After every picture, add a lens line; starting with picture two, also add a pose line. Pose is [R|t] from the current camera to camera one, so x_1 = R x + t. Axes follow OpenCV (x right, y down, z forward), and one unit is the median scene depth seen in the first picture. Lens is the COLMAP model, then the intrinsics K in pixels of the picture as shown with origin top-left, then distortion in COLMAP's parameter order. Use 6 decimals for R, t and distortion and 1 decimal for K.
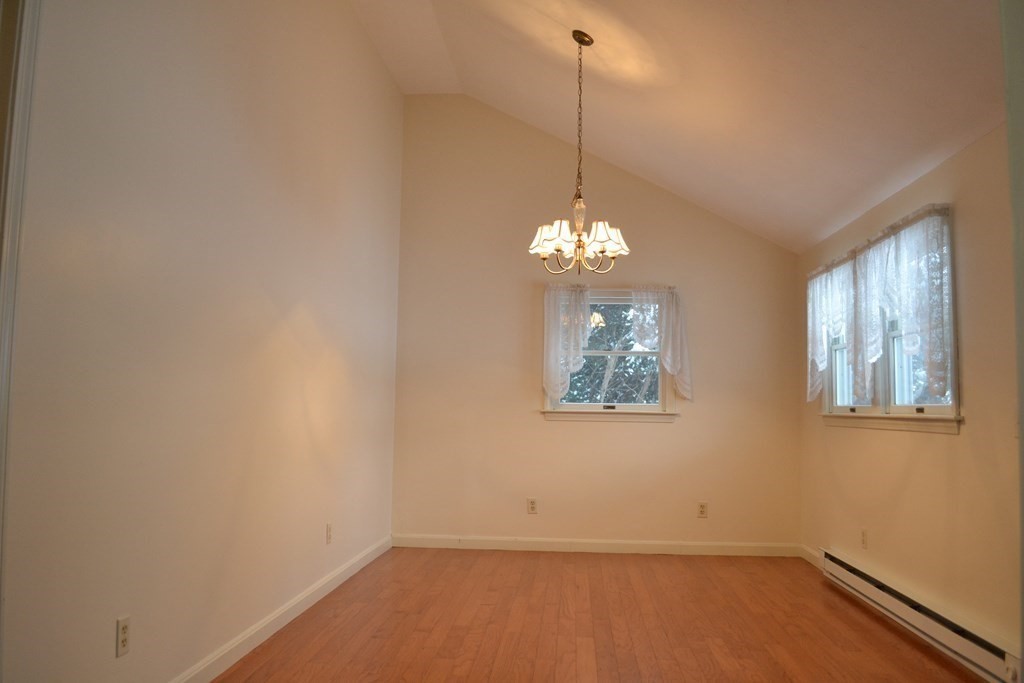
lens RADIAL K [[830.6, 0, 506.6], [0, 830.6, 344.4], [0, 0, 1]] dist [-0.095811, 0.039514]
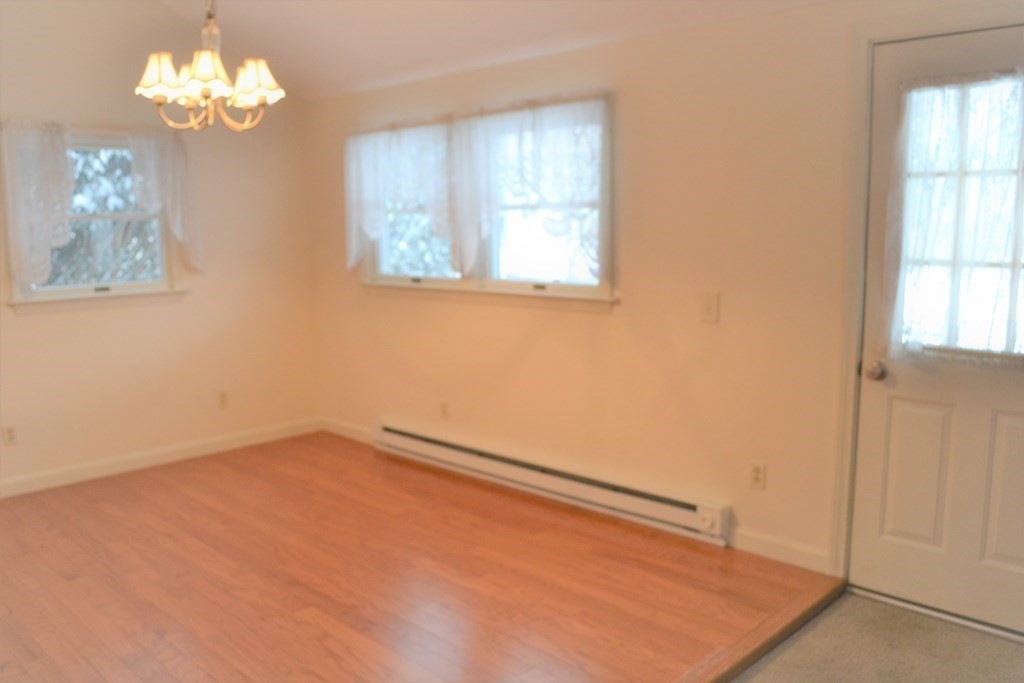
lens RADIAL K [[830.6, 0, 506.6], [0, 830.6, 344.4], [0, 0, 1]] dist [-0.095811, 0.039514]
pose [[0.638467, -0.134212, 0.757857, -0.257078], [-0.034851, 0.978627, 0.202670, -0.047339], [-0.768860, -0.155810, 0.620144, 0.295020]]
